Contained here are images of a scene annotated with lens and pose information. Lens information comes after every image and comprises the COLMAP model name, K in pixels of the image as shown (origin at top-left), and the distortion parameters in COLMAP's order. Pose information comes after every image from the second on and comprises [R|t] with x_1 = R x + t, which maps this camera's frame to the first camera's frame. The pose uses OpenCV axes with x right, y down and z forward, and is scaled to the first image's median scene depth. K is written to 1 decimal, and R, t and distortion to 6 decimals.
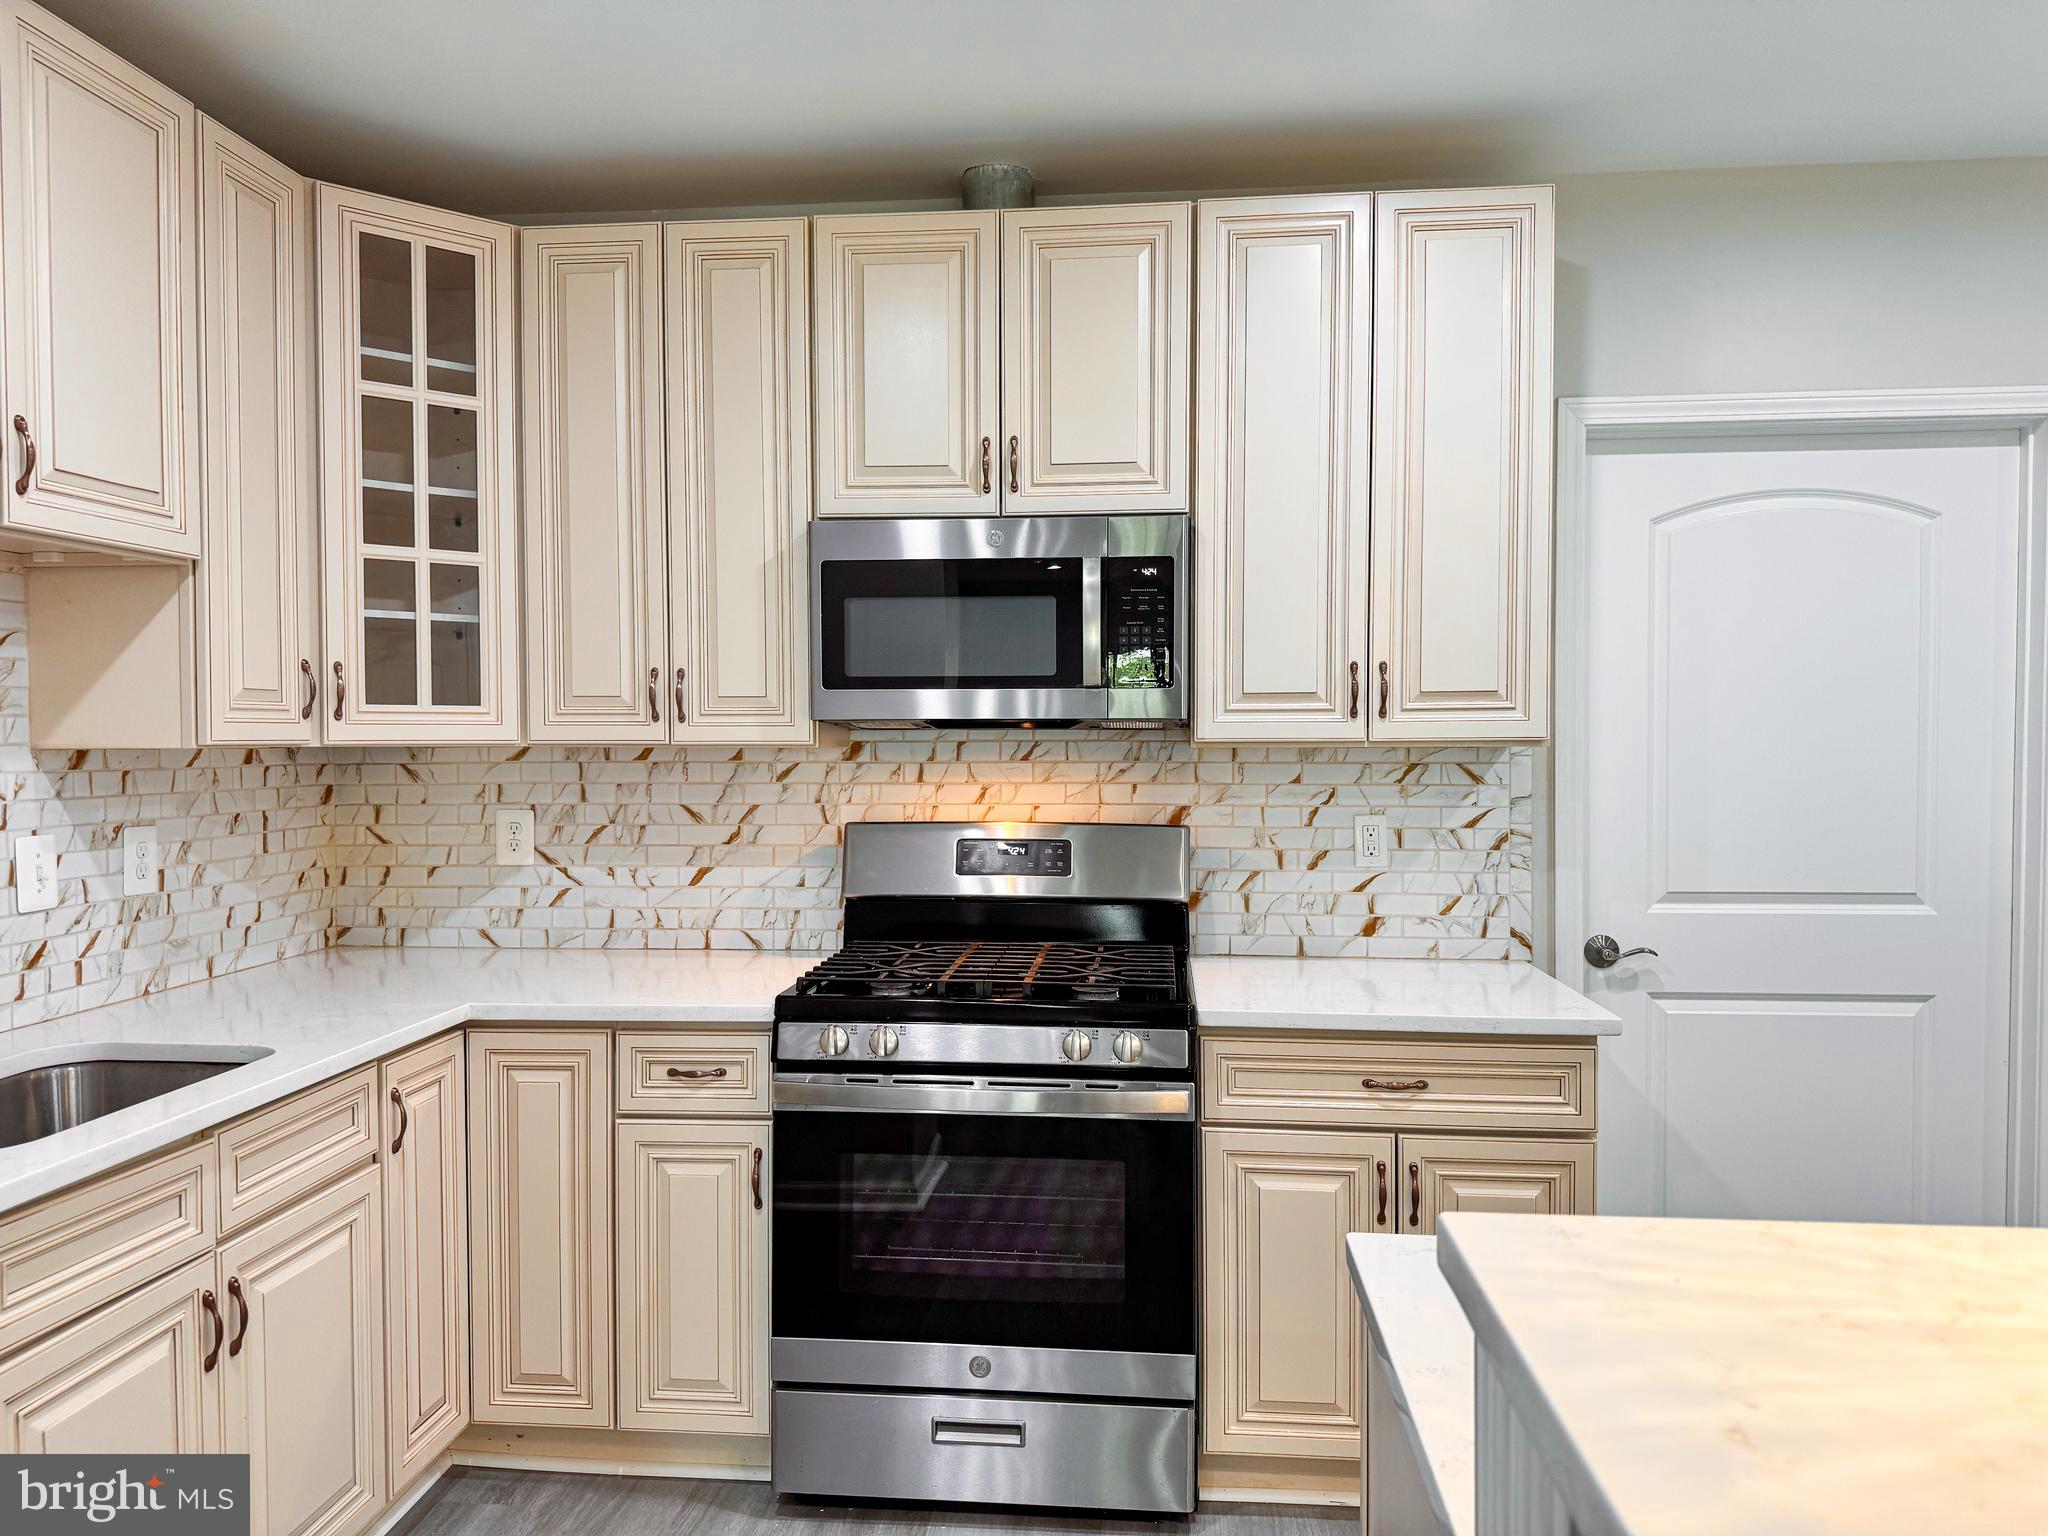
lens RADIAL K [[1438.4, 0, 1018.7], [0, 1438.4, 776.6], [0, 0, 1]] dist [0.100694, -0.114660]
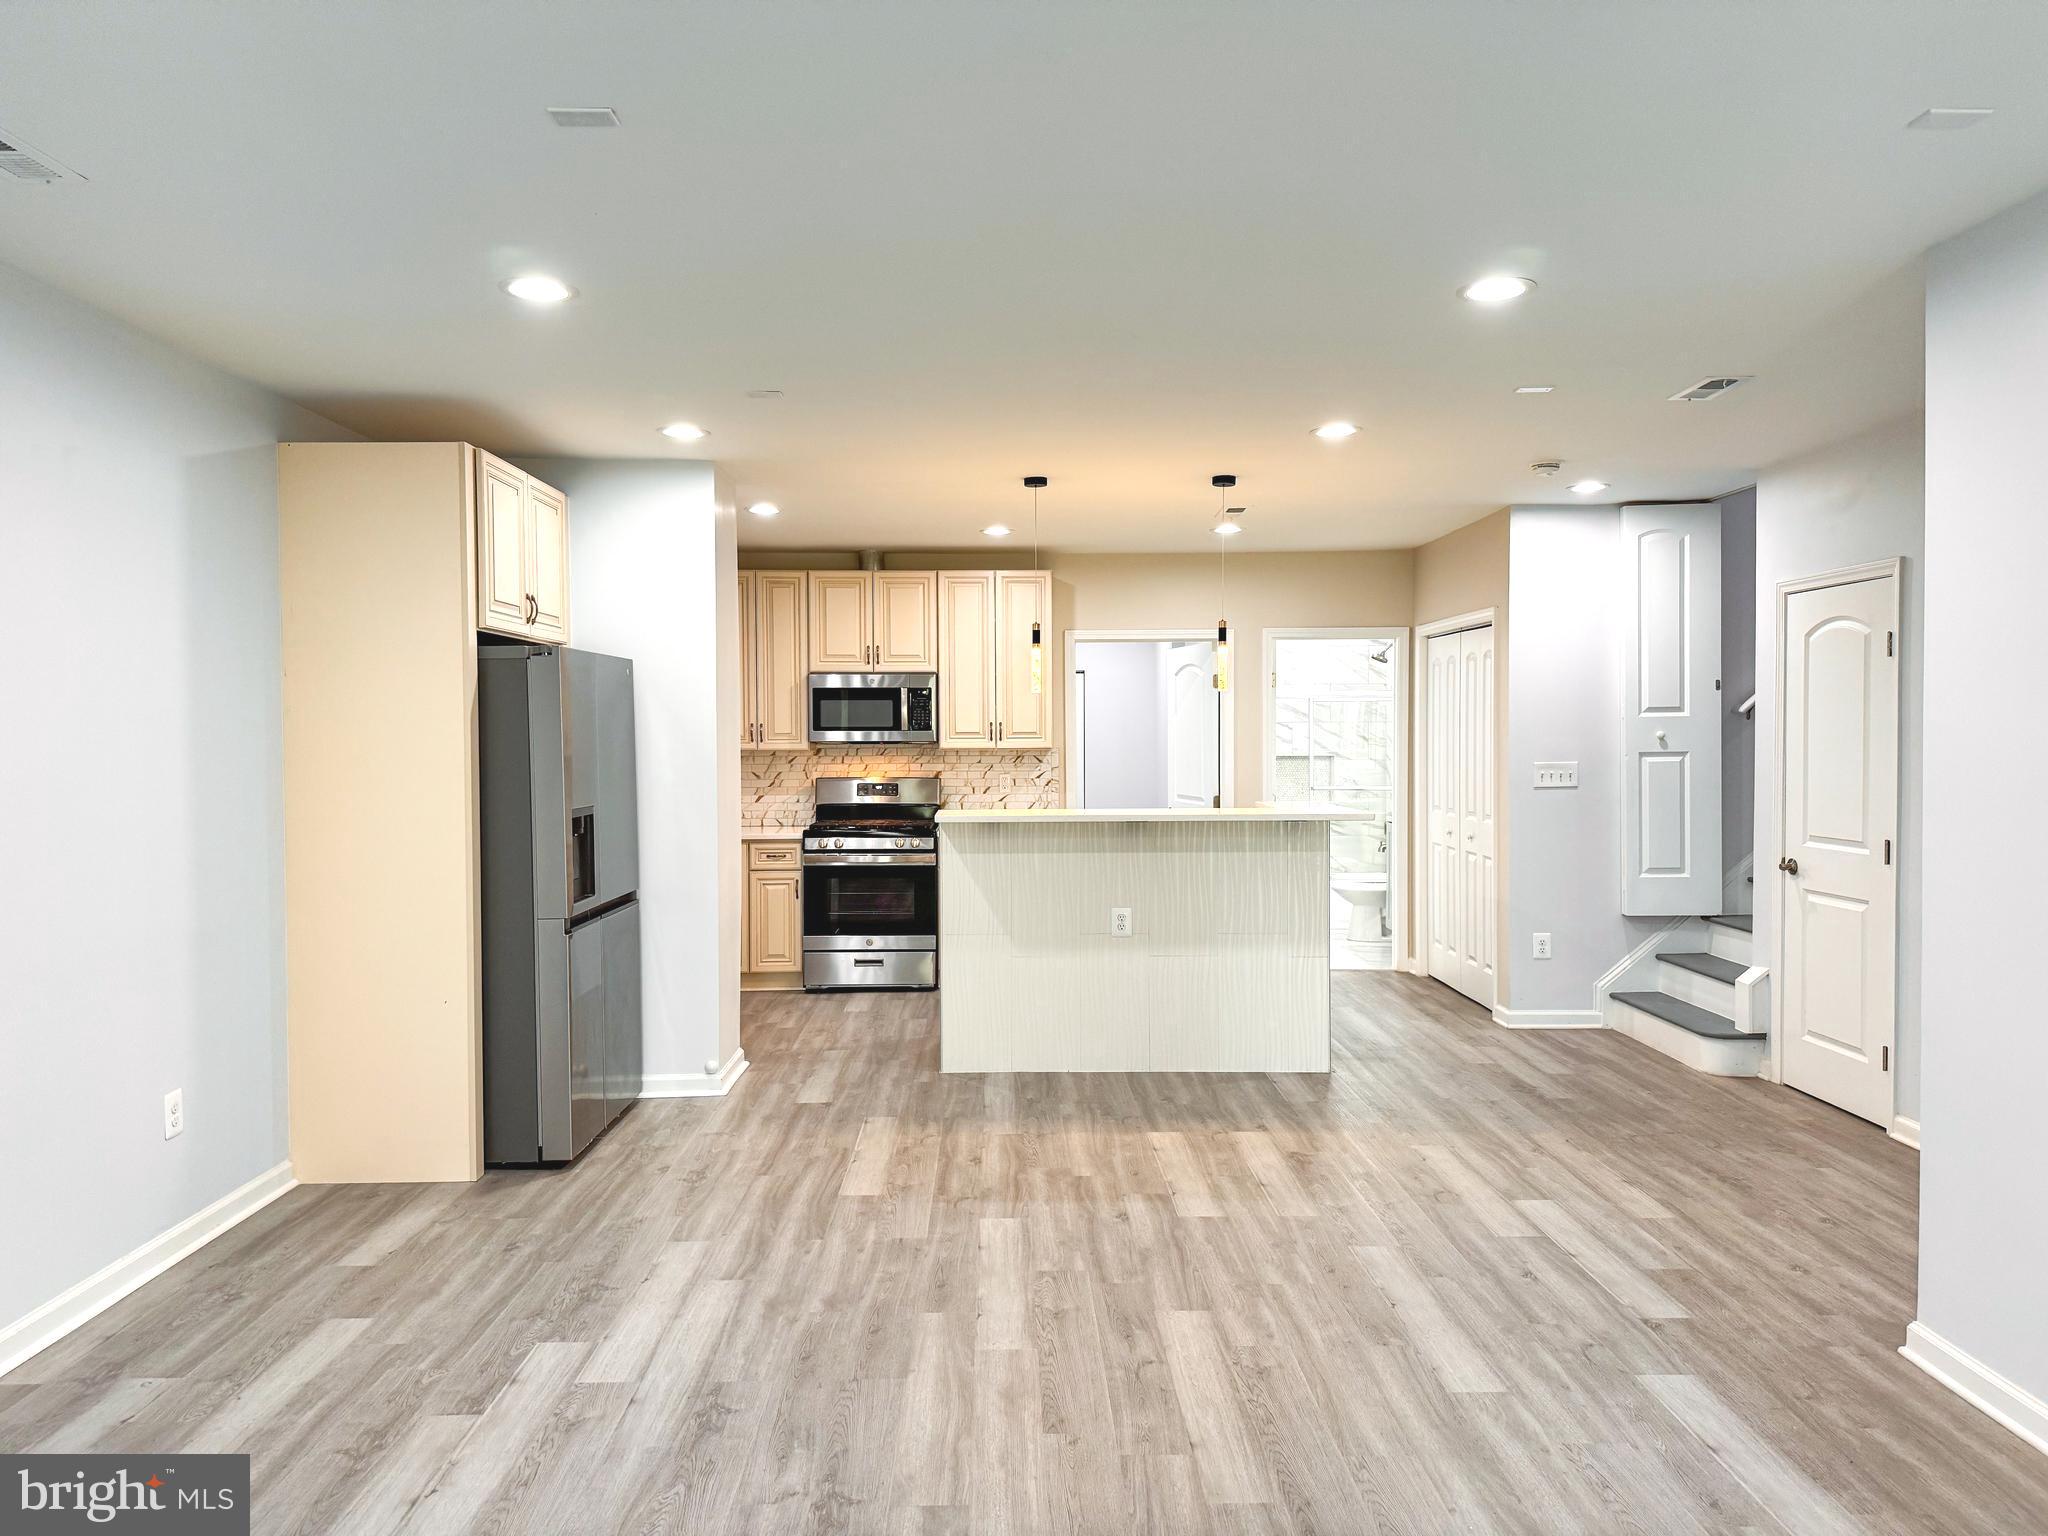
lens RADIAL K [[1419.6, 0, 1053.5], [0, 1419.6, 767.9], [0, 0, 1]] dist [0.100576, -0.103134]
pose [[0.990498, -0.005021, 0.137434, -0.047955], [0.005626, 0.999976, -0.004016, 0.028372], [-0.137411, 0.004751, 0.990503, -1.911054]]
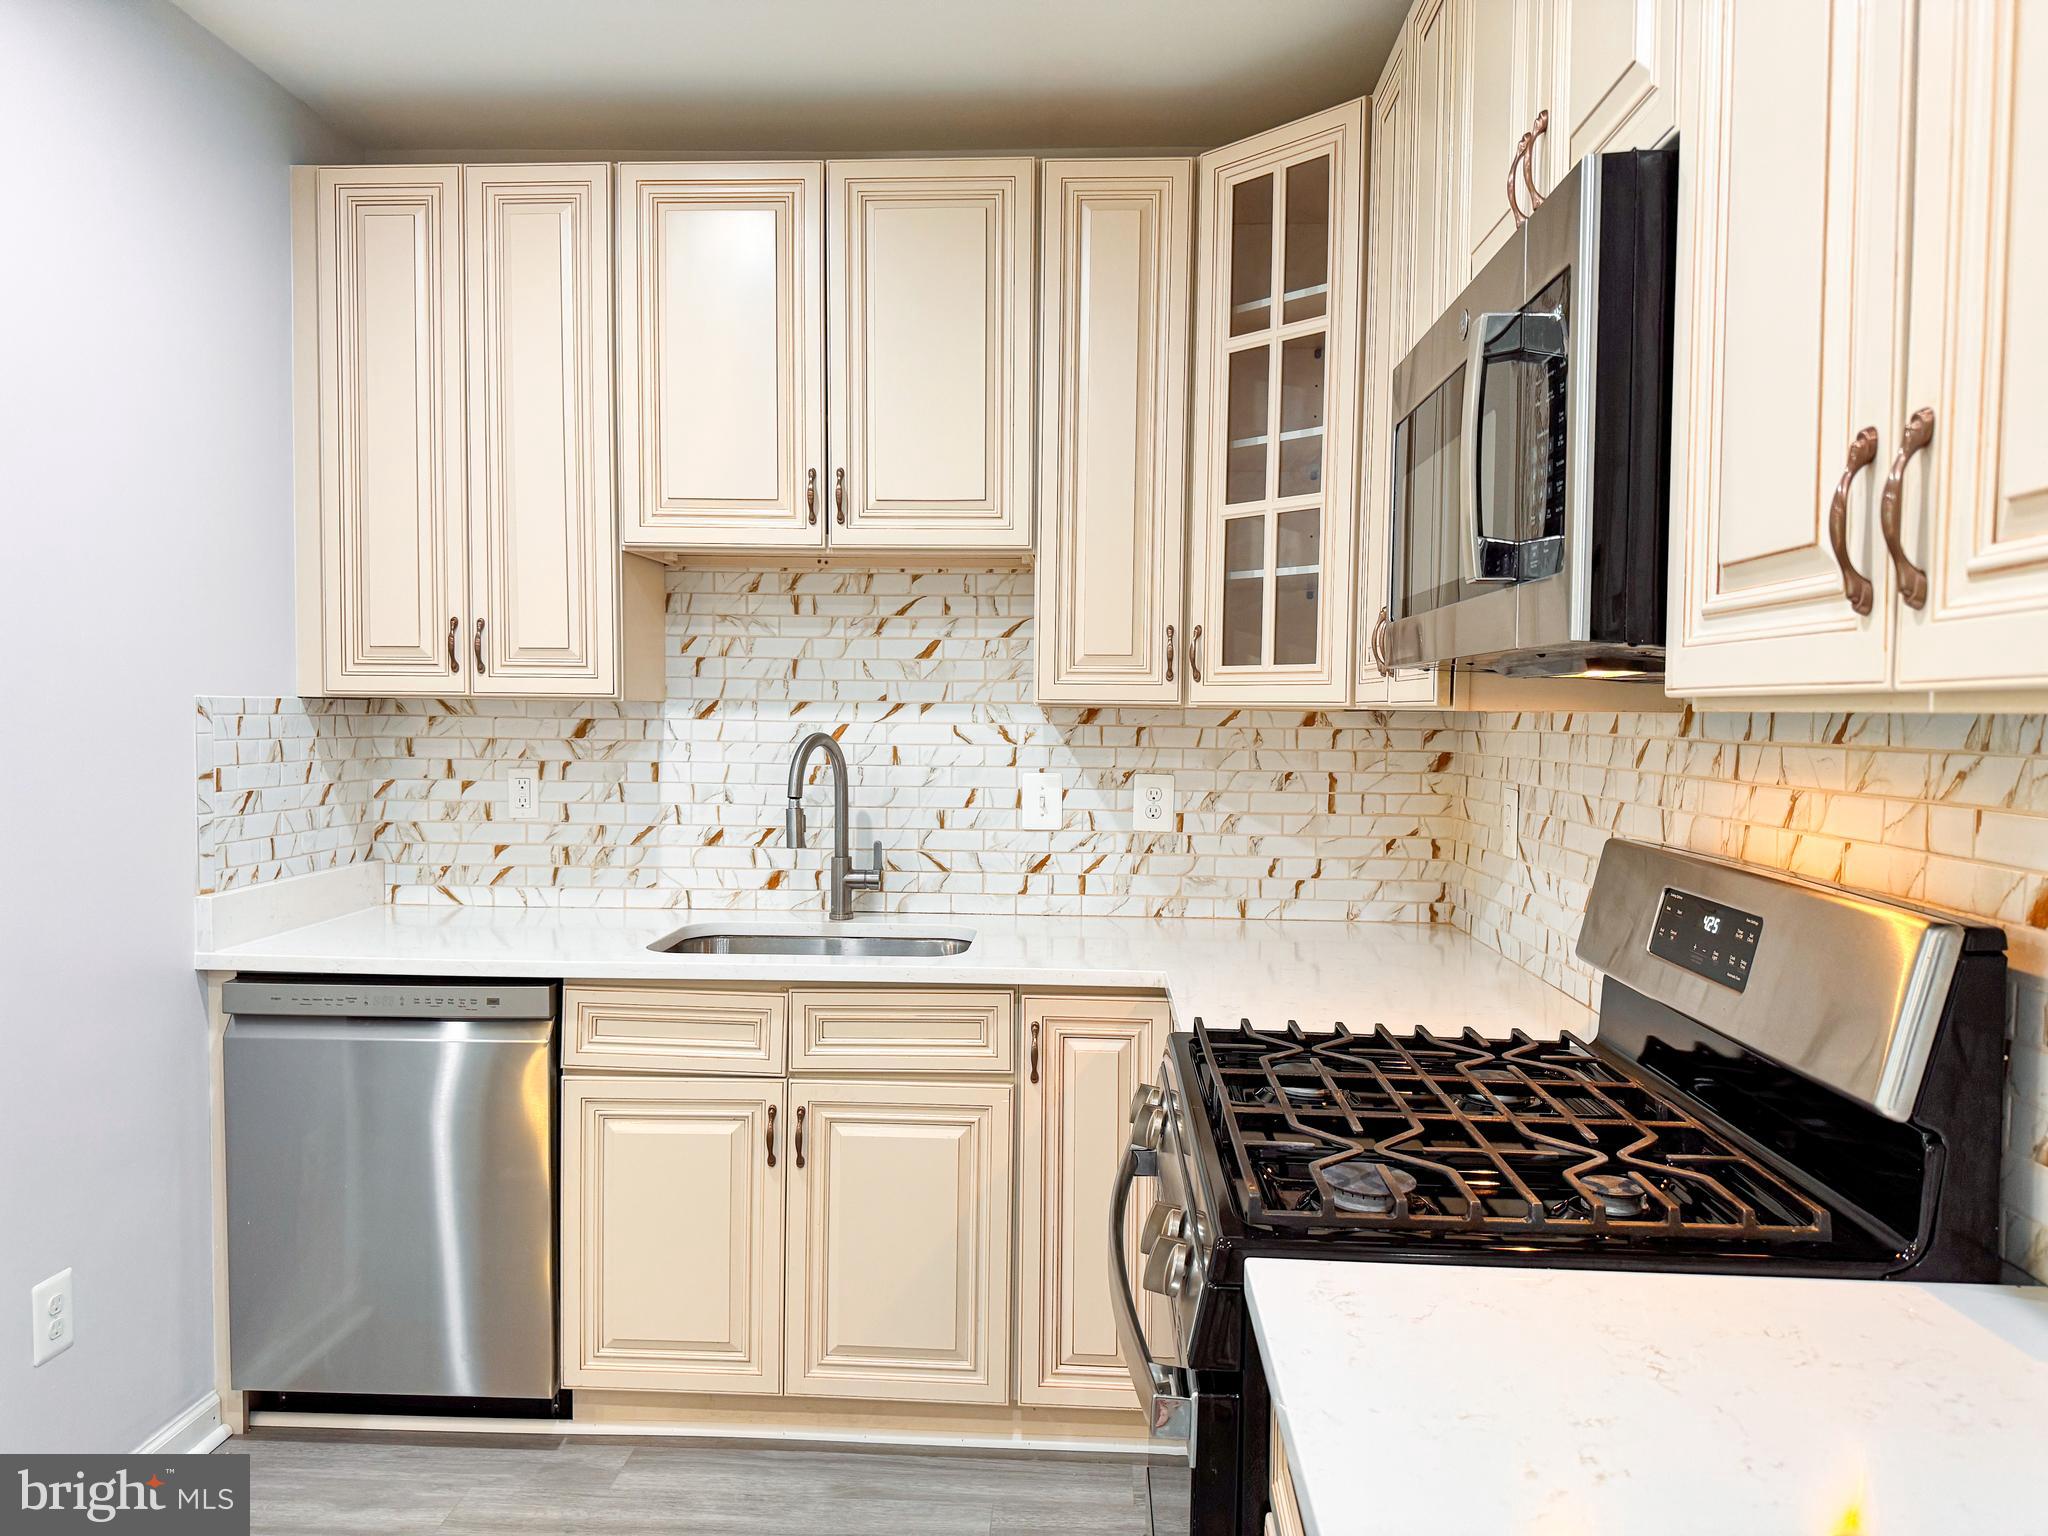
lens RADIAL K [[1449.6, 0, 1024.0], [0, 1449.6, 768.0], [0, 0, 1]] dist [0.100399, -0.000684]
pose [[0.037720, 0.043053, -0.998360, 0.529166], [-0.038901, 0.998377, 0.041584, -0.014645], [0.998531, 0.037269, 0.039334, 0.791047]]
